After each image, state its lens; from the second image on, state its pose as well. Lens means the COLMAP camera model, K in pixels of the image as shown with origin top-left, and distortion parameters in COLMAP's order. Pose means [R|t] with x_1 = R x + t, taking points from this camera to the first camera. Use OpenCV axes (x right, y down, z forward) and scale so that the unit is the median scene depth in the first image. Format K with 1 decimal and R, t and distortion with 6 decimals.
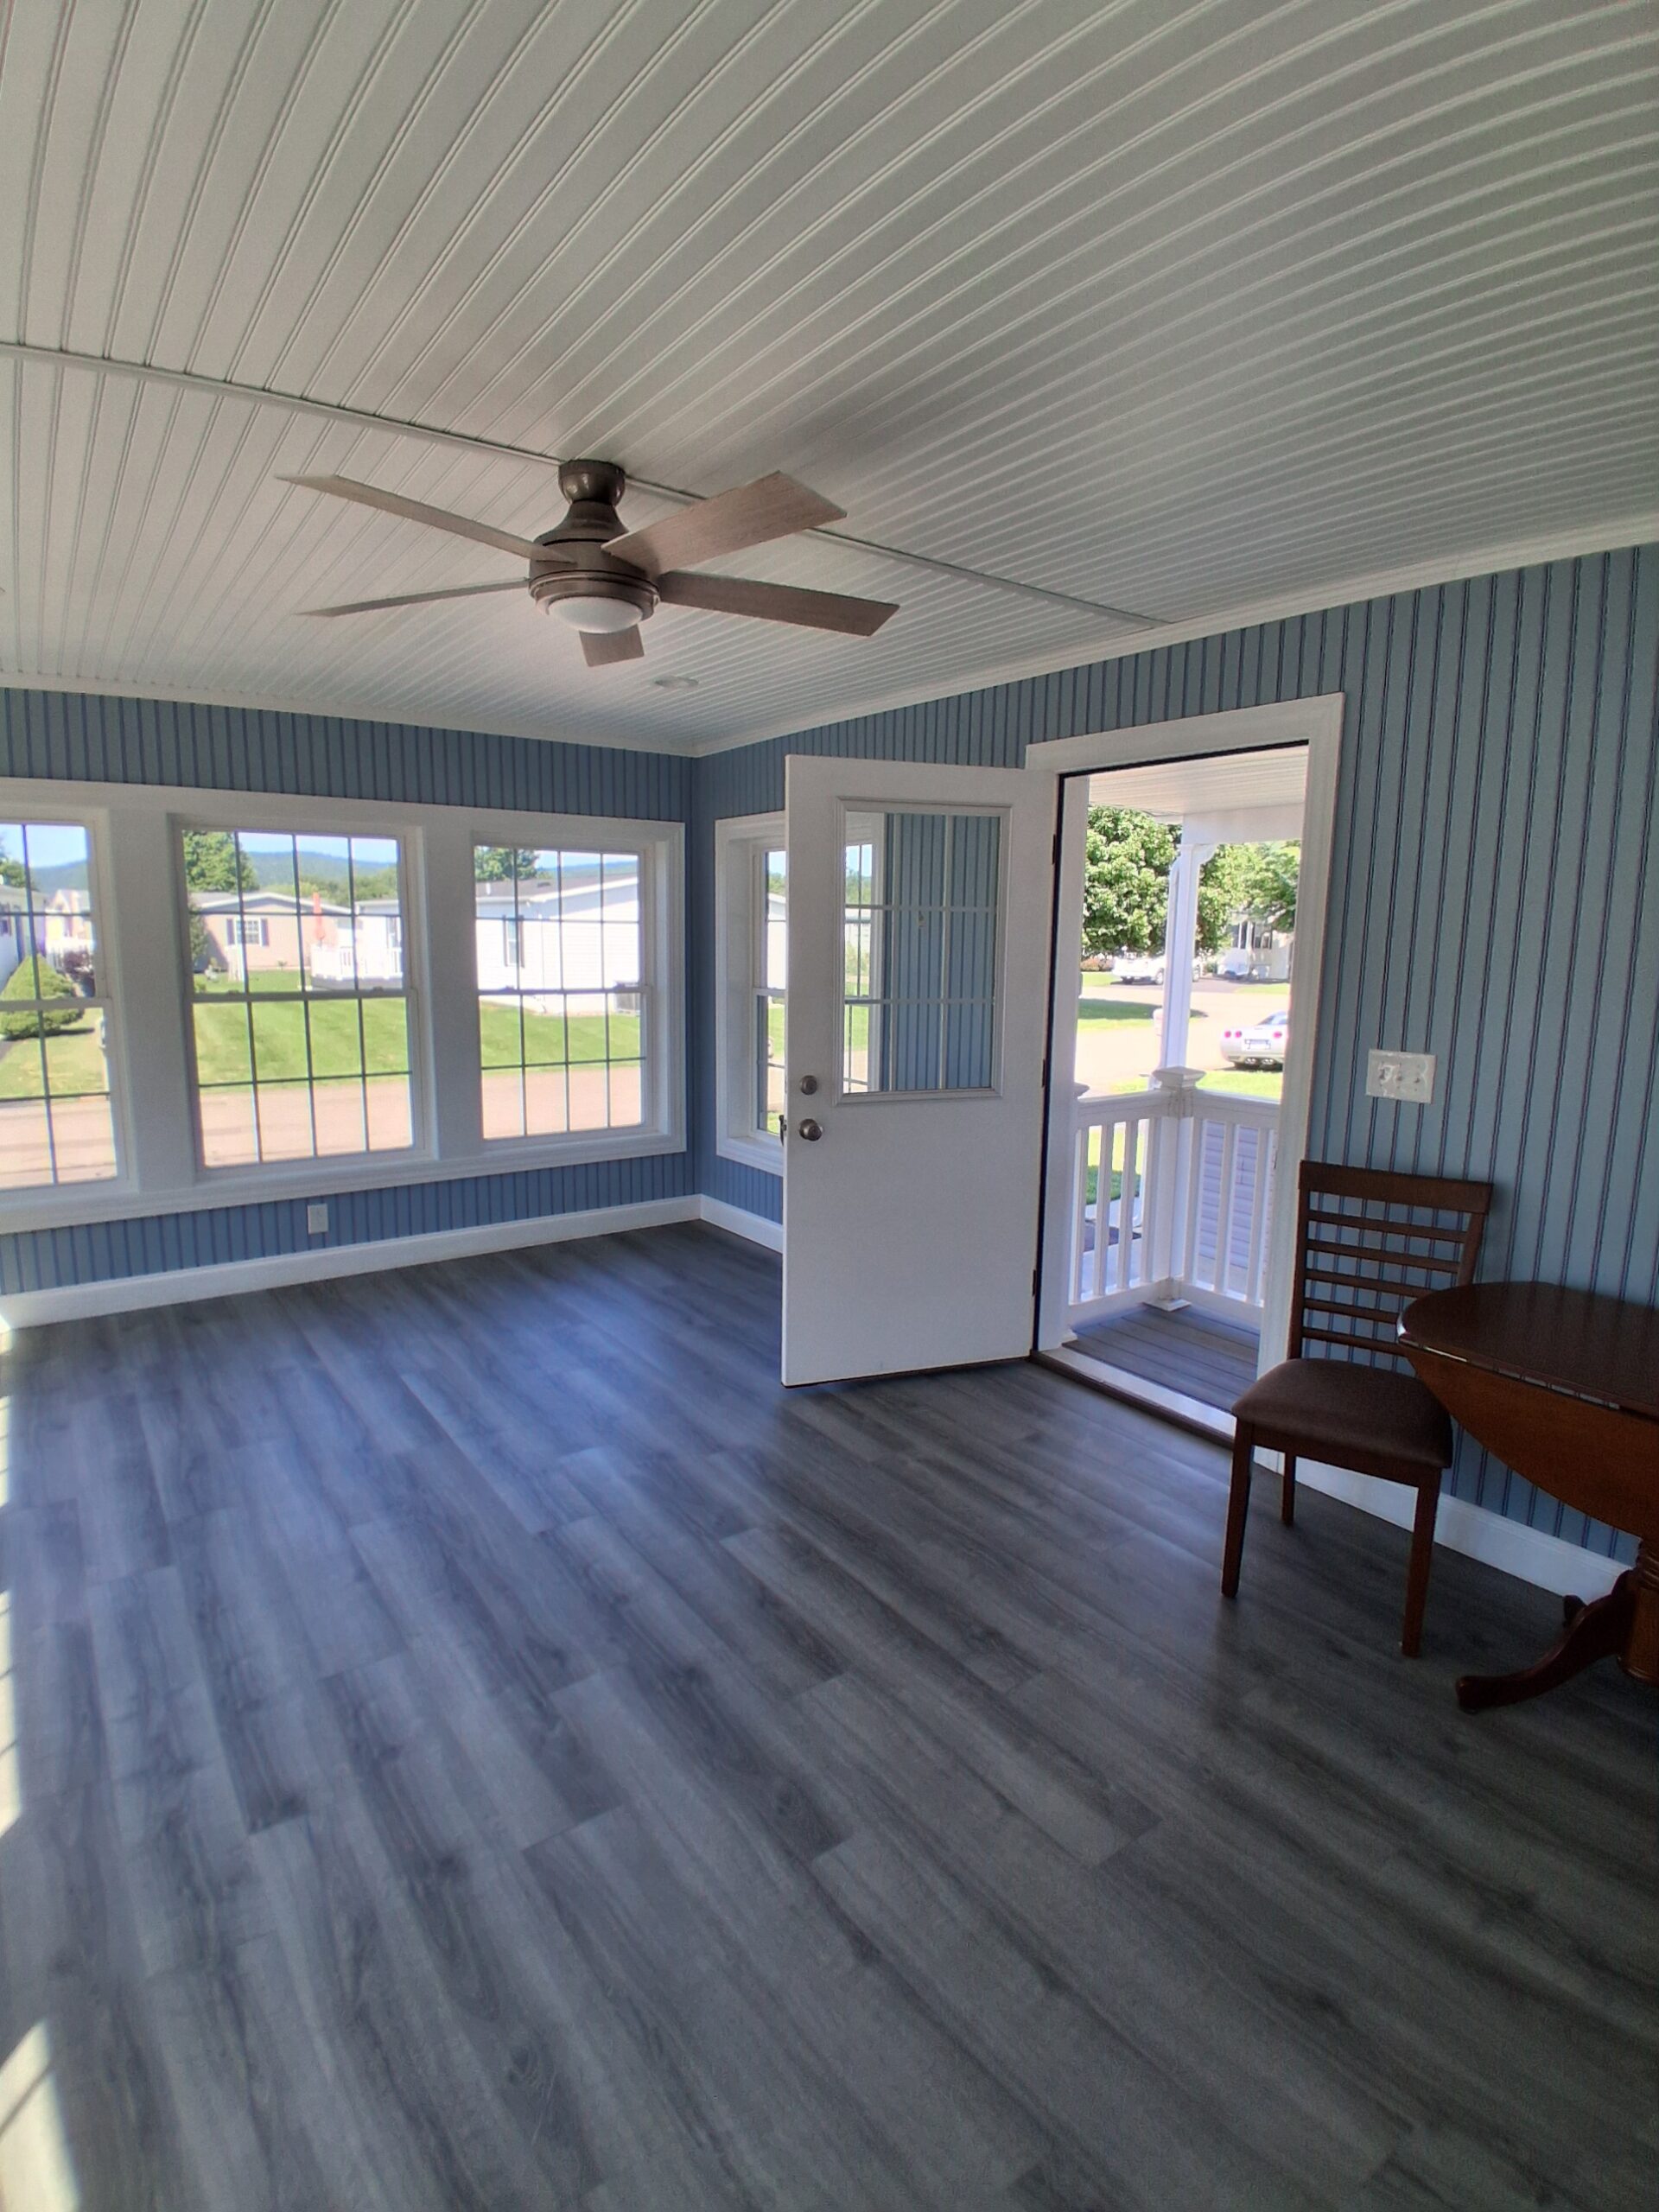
lens RADIAL K [[1095.8, 0, 832.0], [0, 1095.8, 1120.9], [0, 0, 1]] dist [-0.000658, -0.044041]
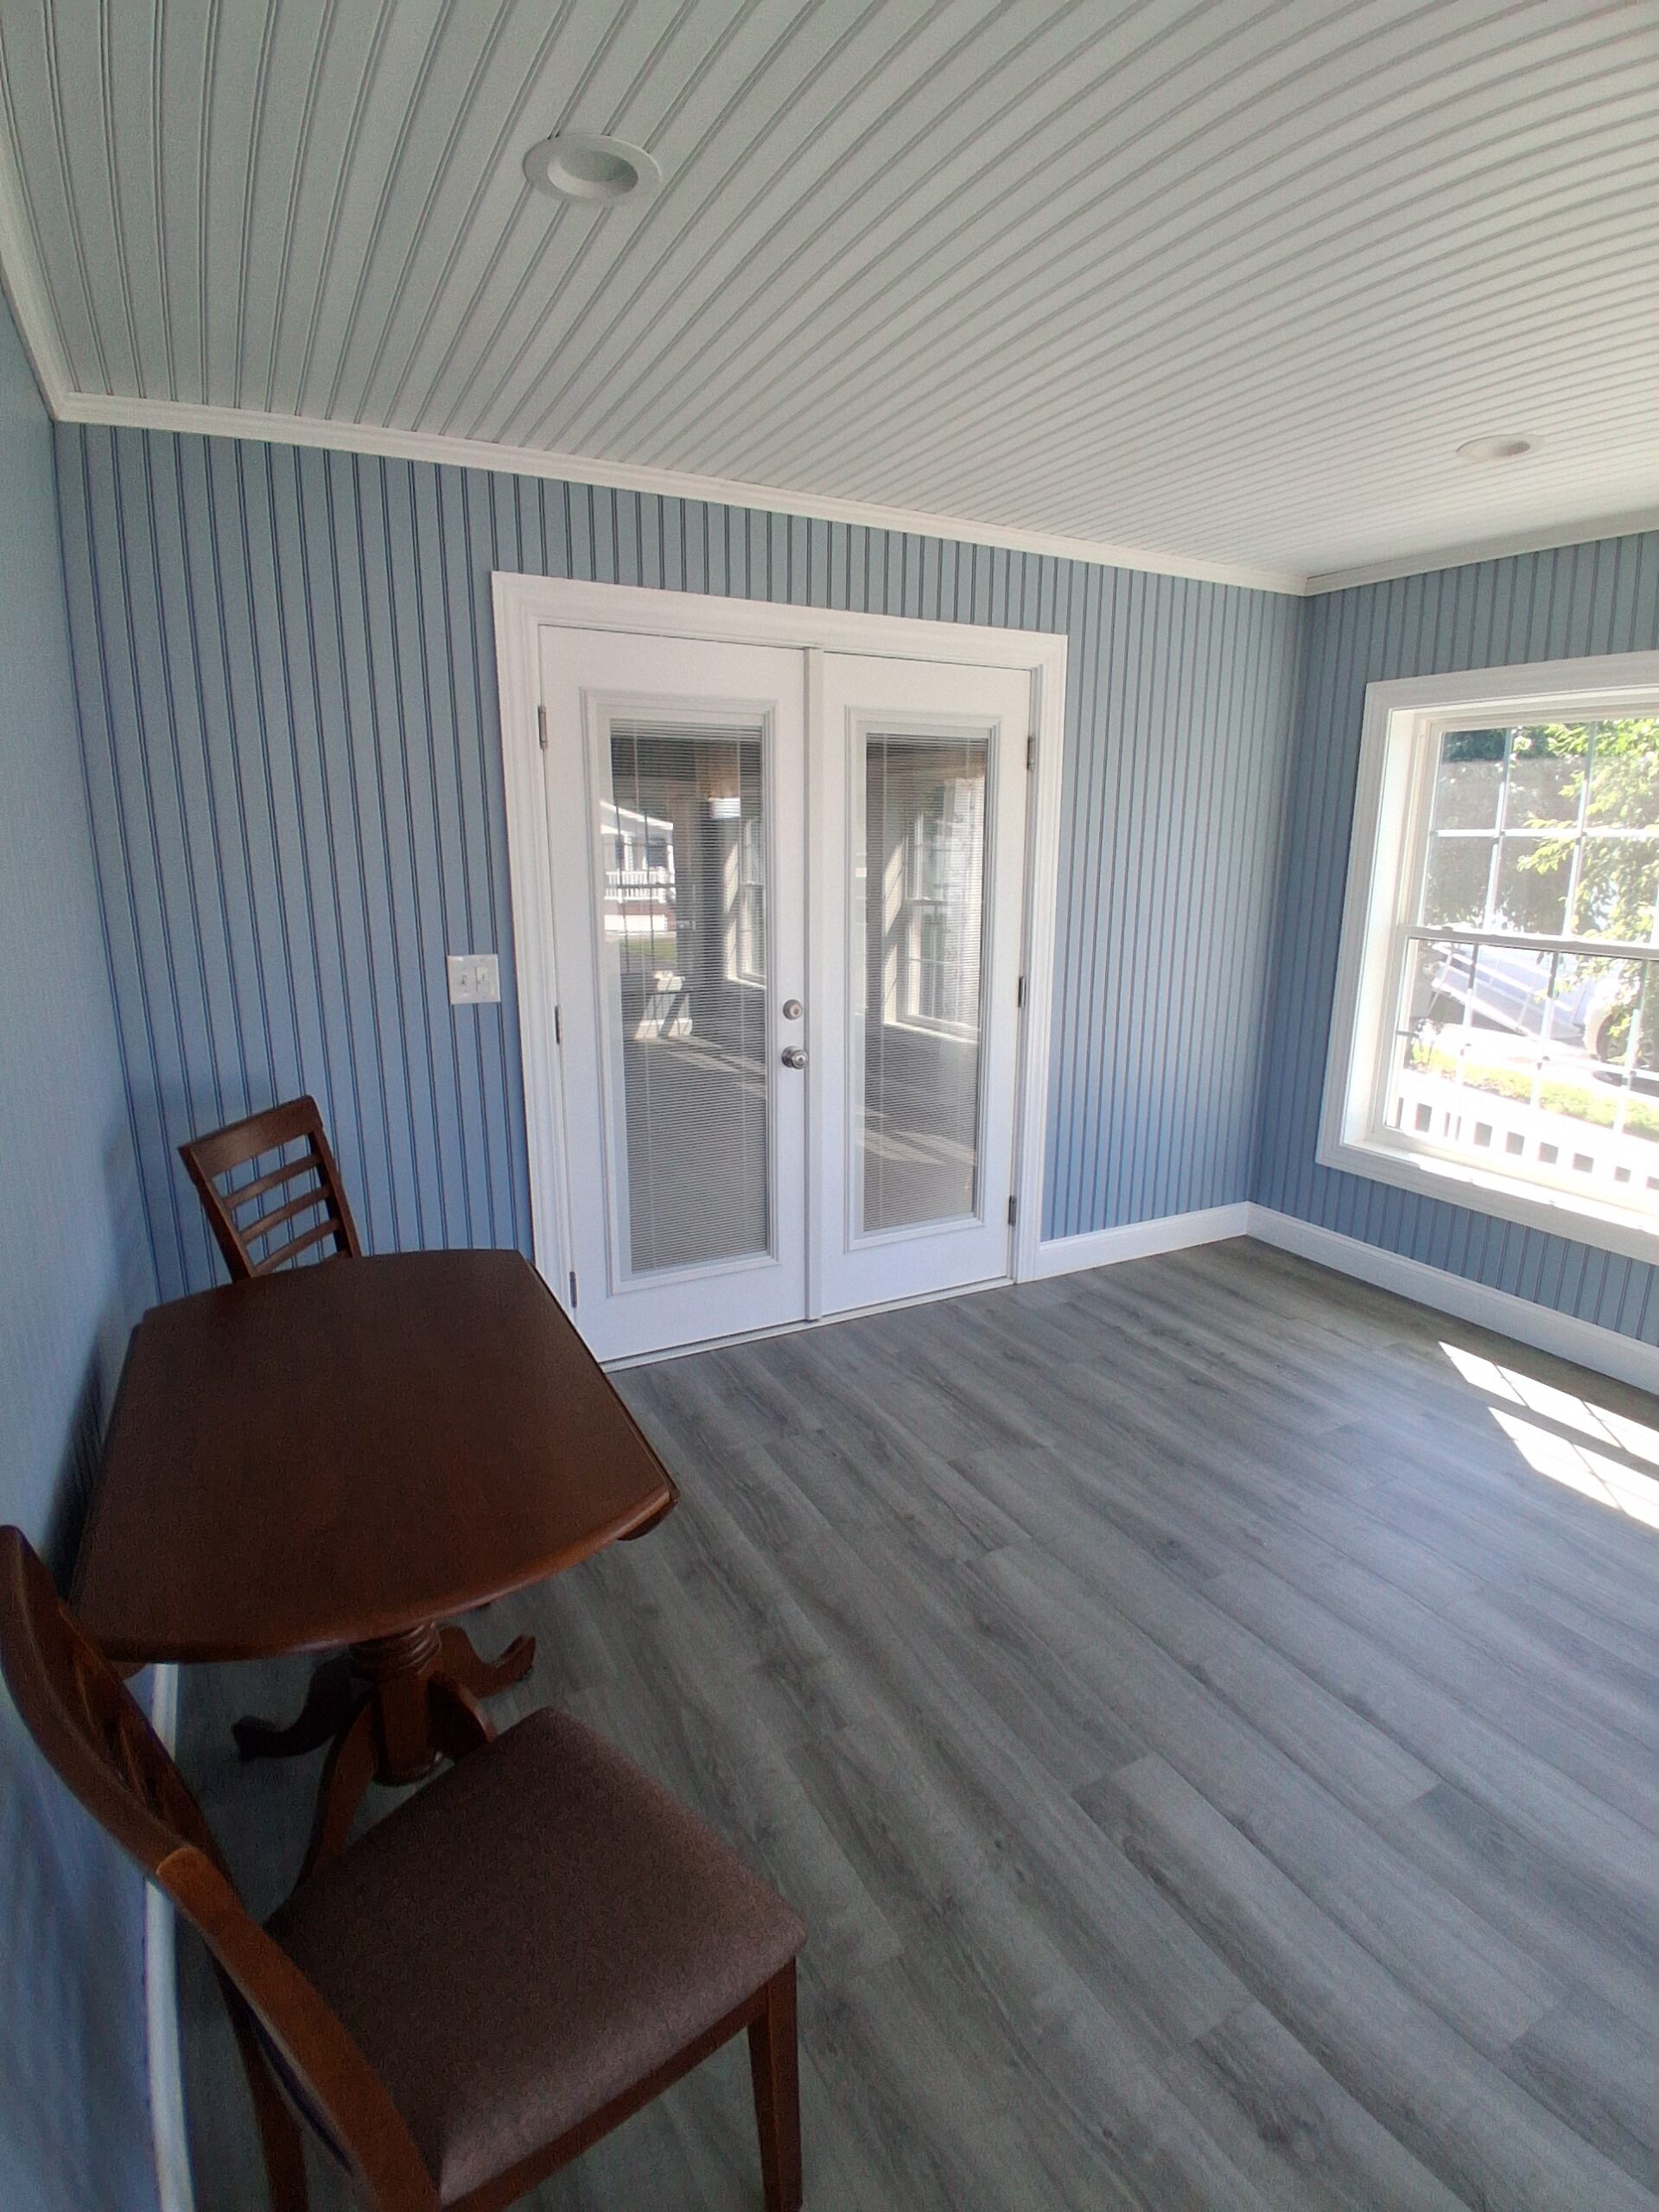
lens RADIAL K [[1095.8, 0, 832.0], [0, 1095.8, 1120.9], [0, 0, 1]] dist [-0.000658, -0.044041]
pose [[-0.989593, -0.056112, 0.132505, 0.444305], [0.004154, 0.909313, 0.416092, -0.288023], [-0.143837, 0.412312, -0.899616, 1.741419]]
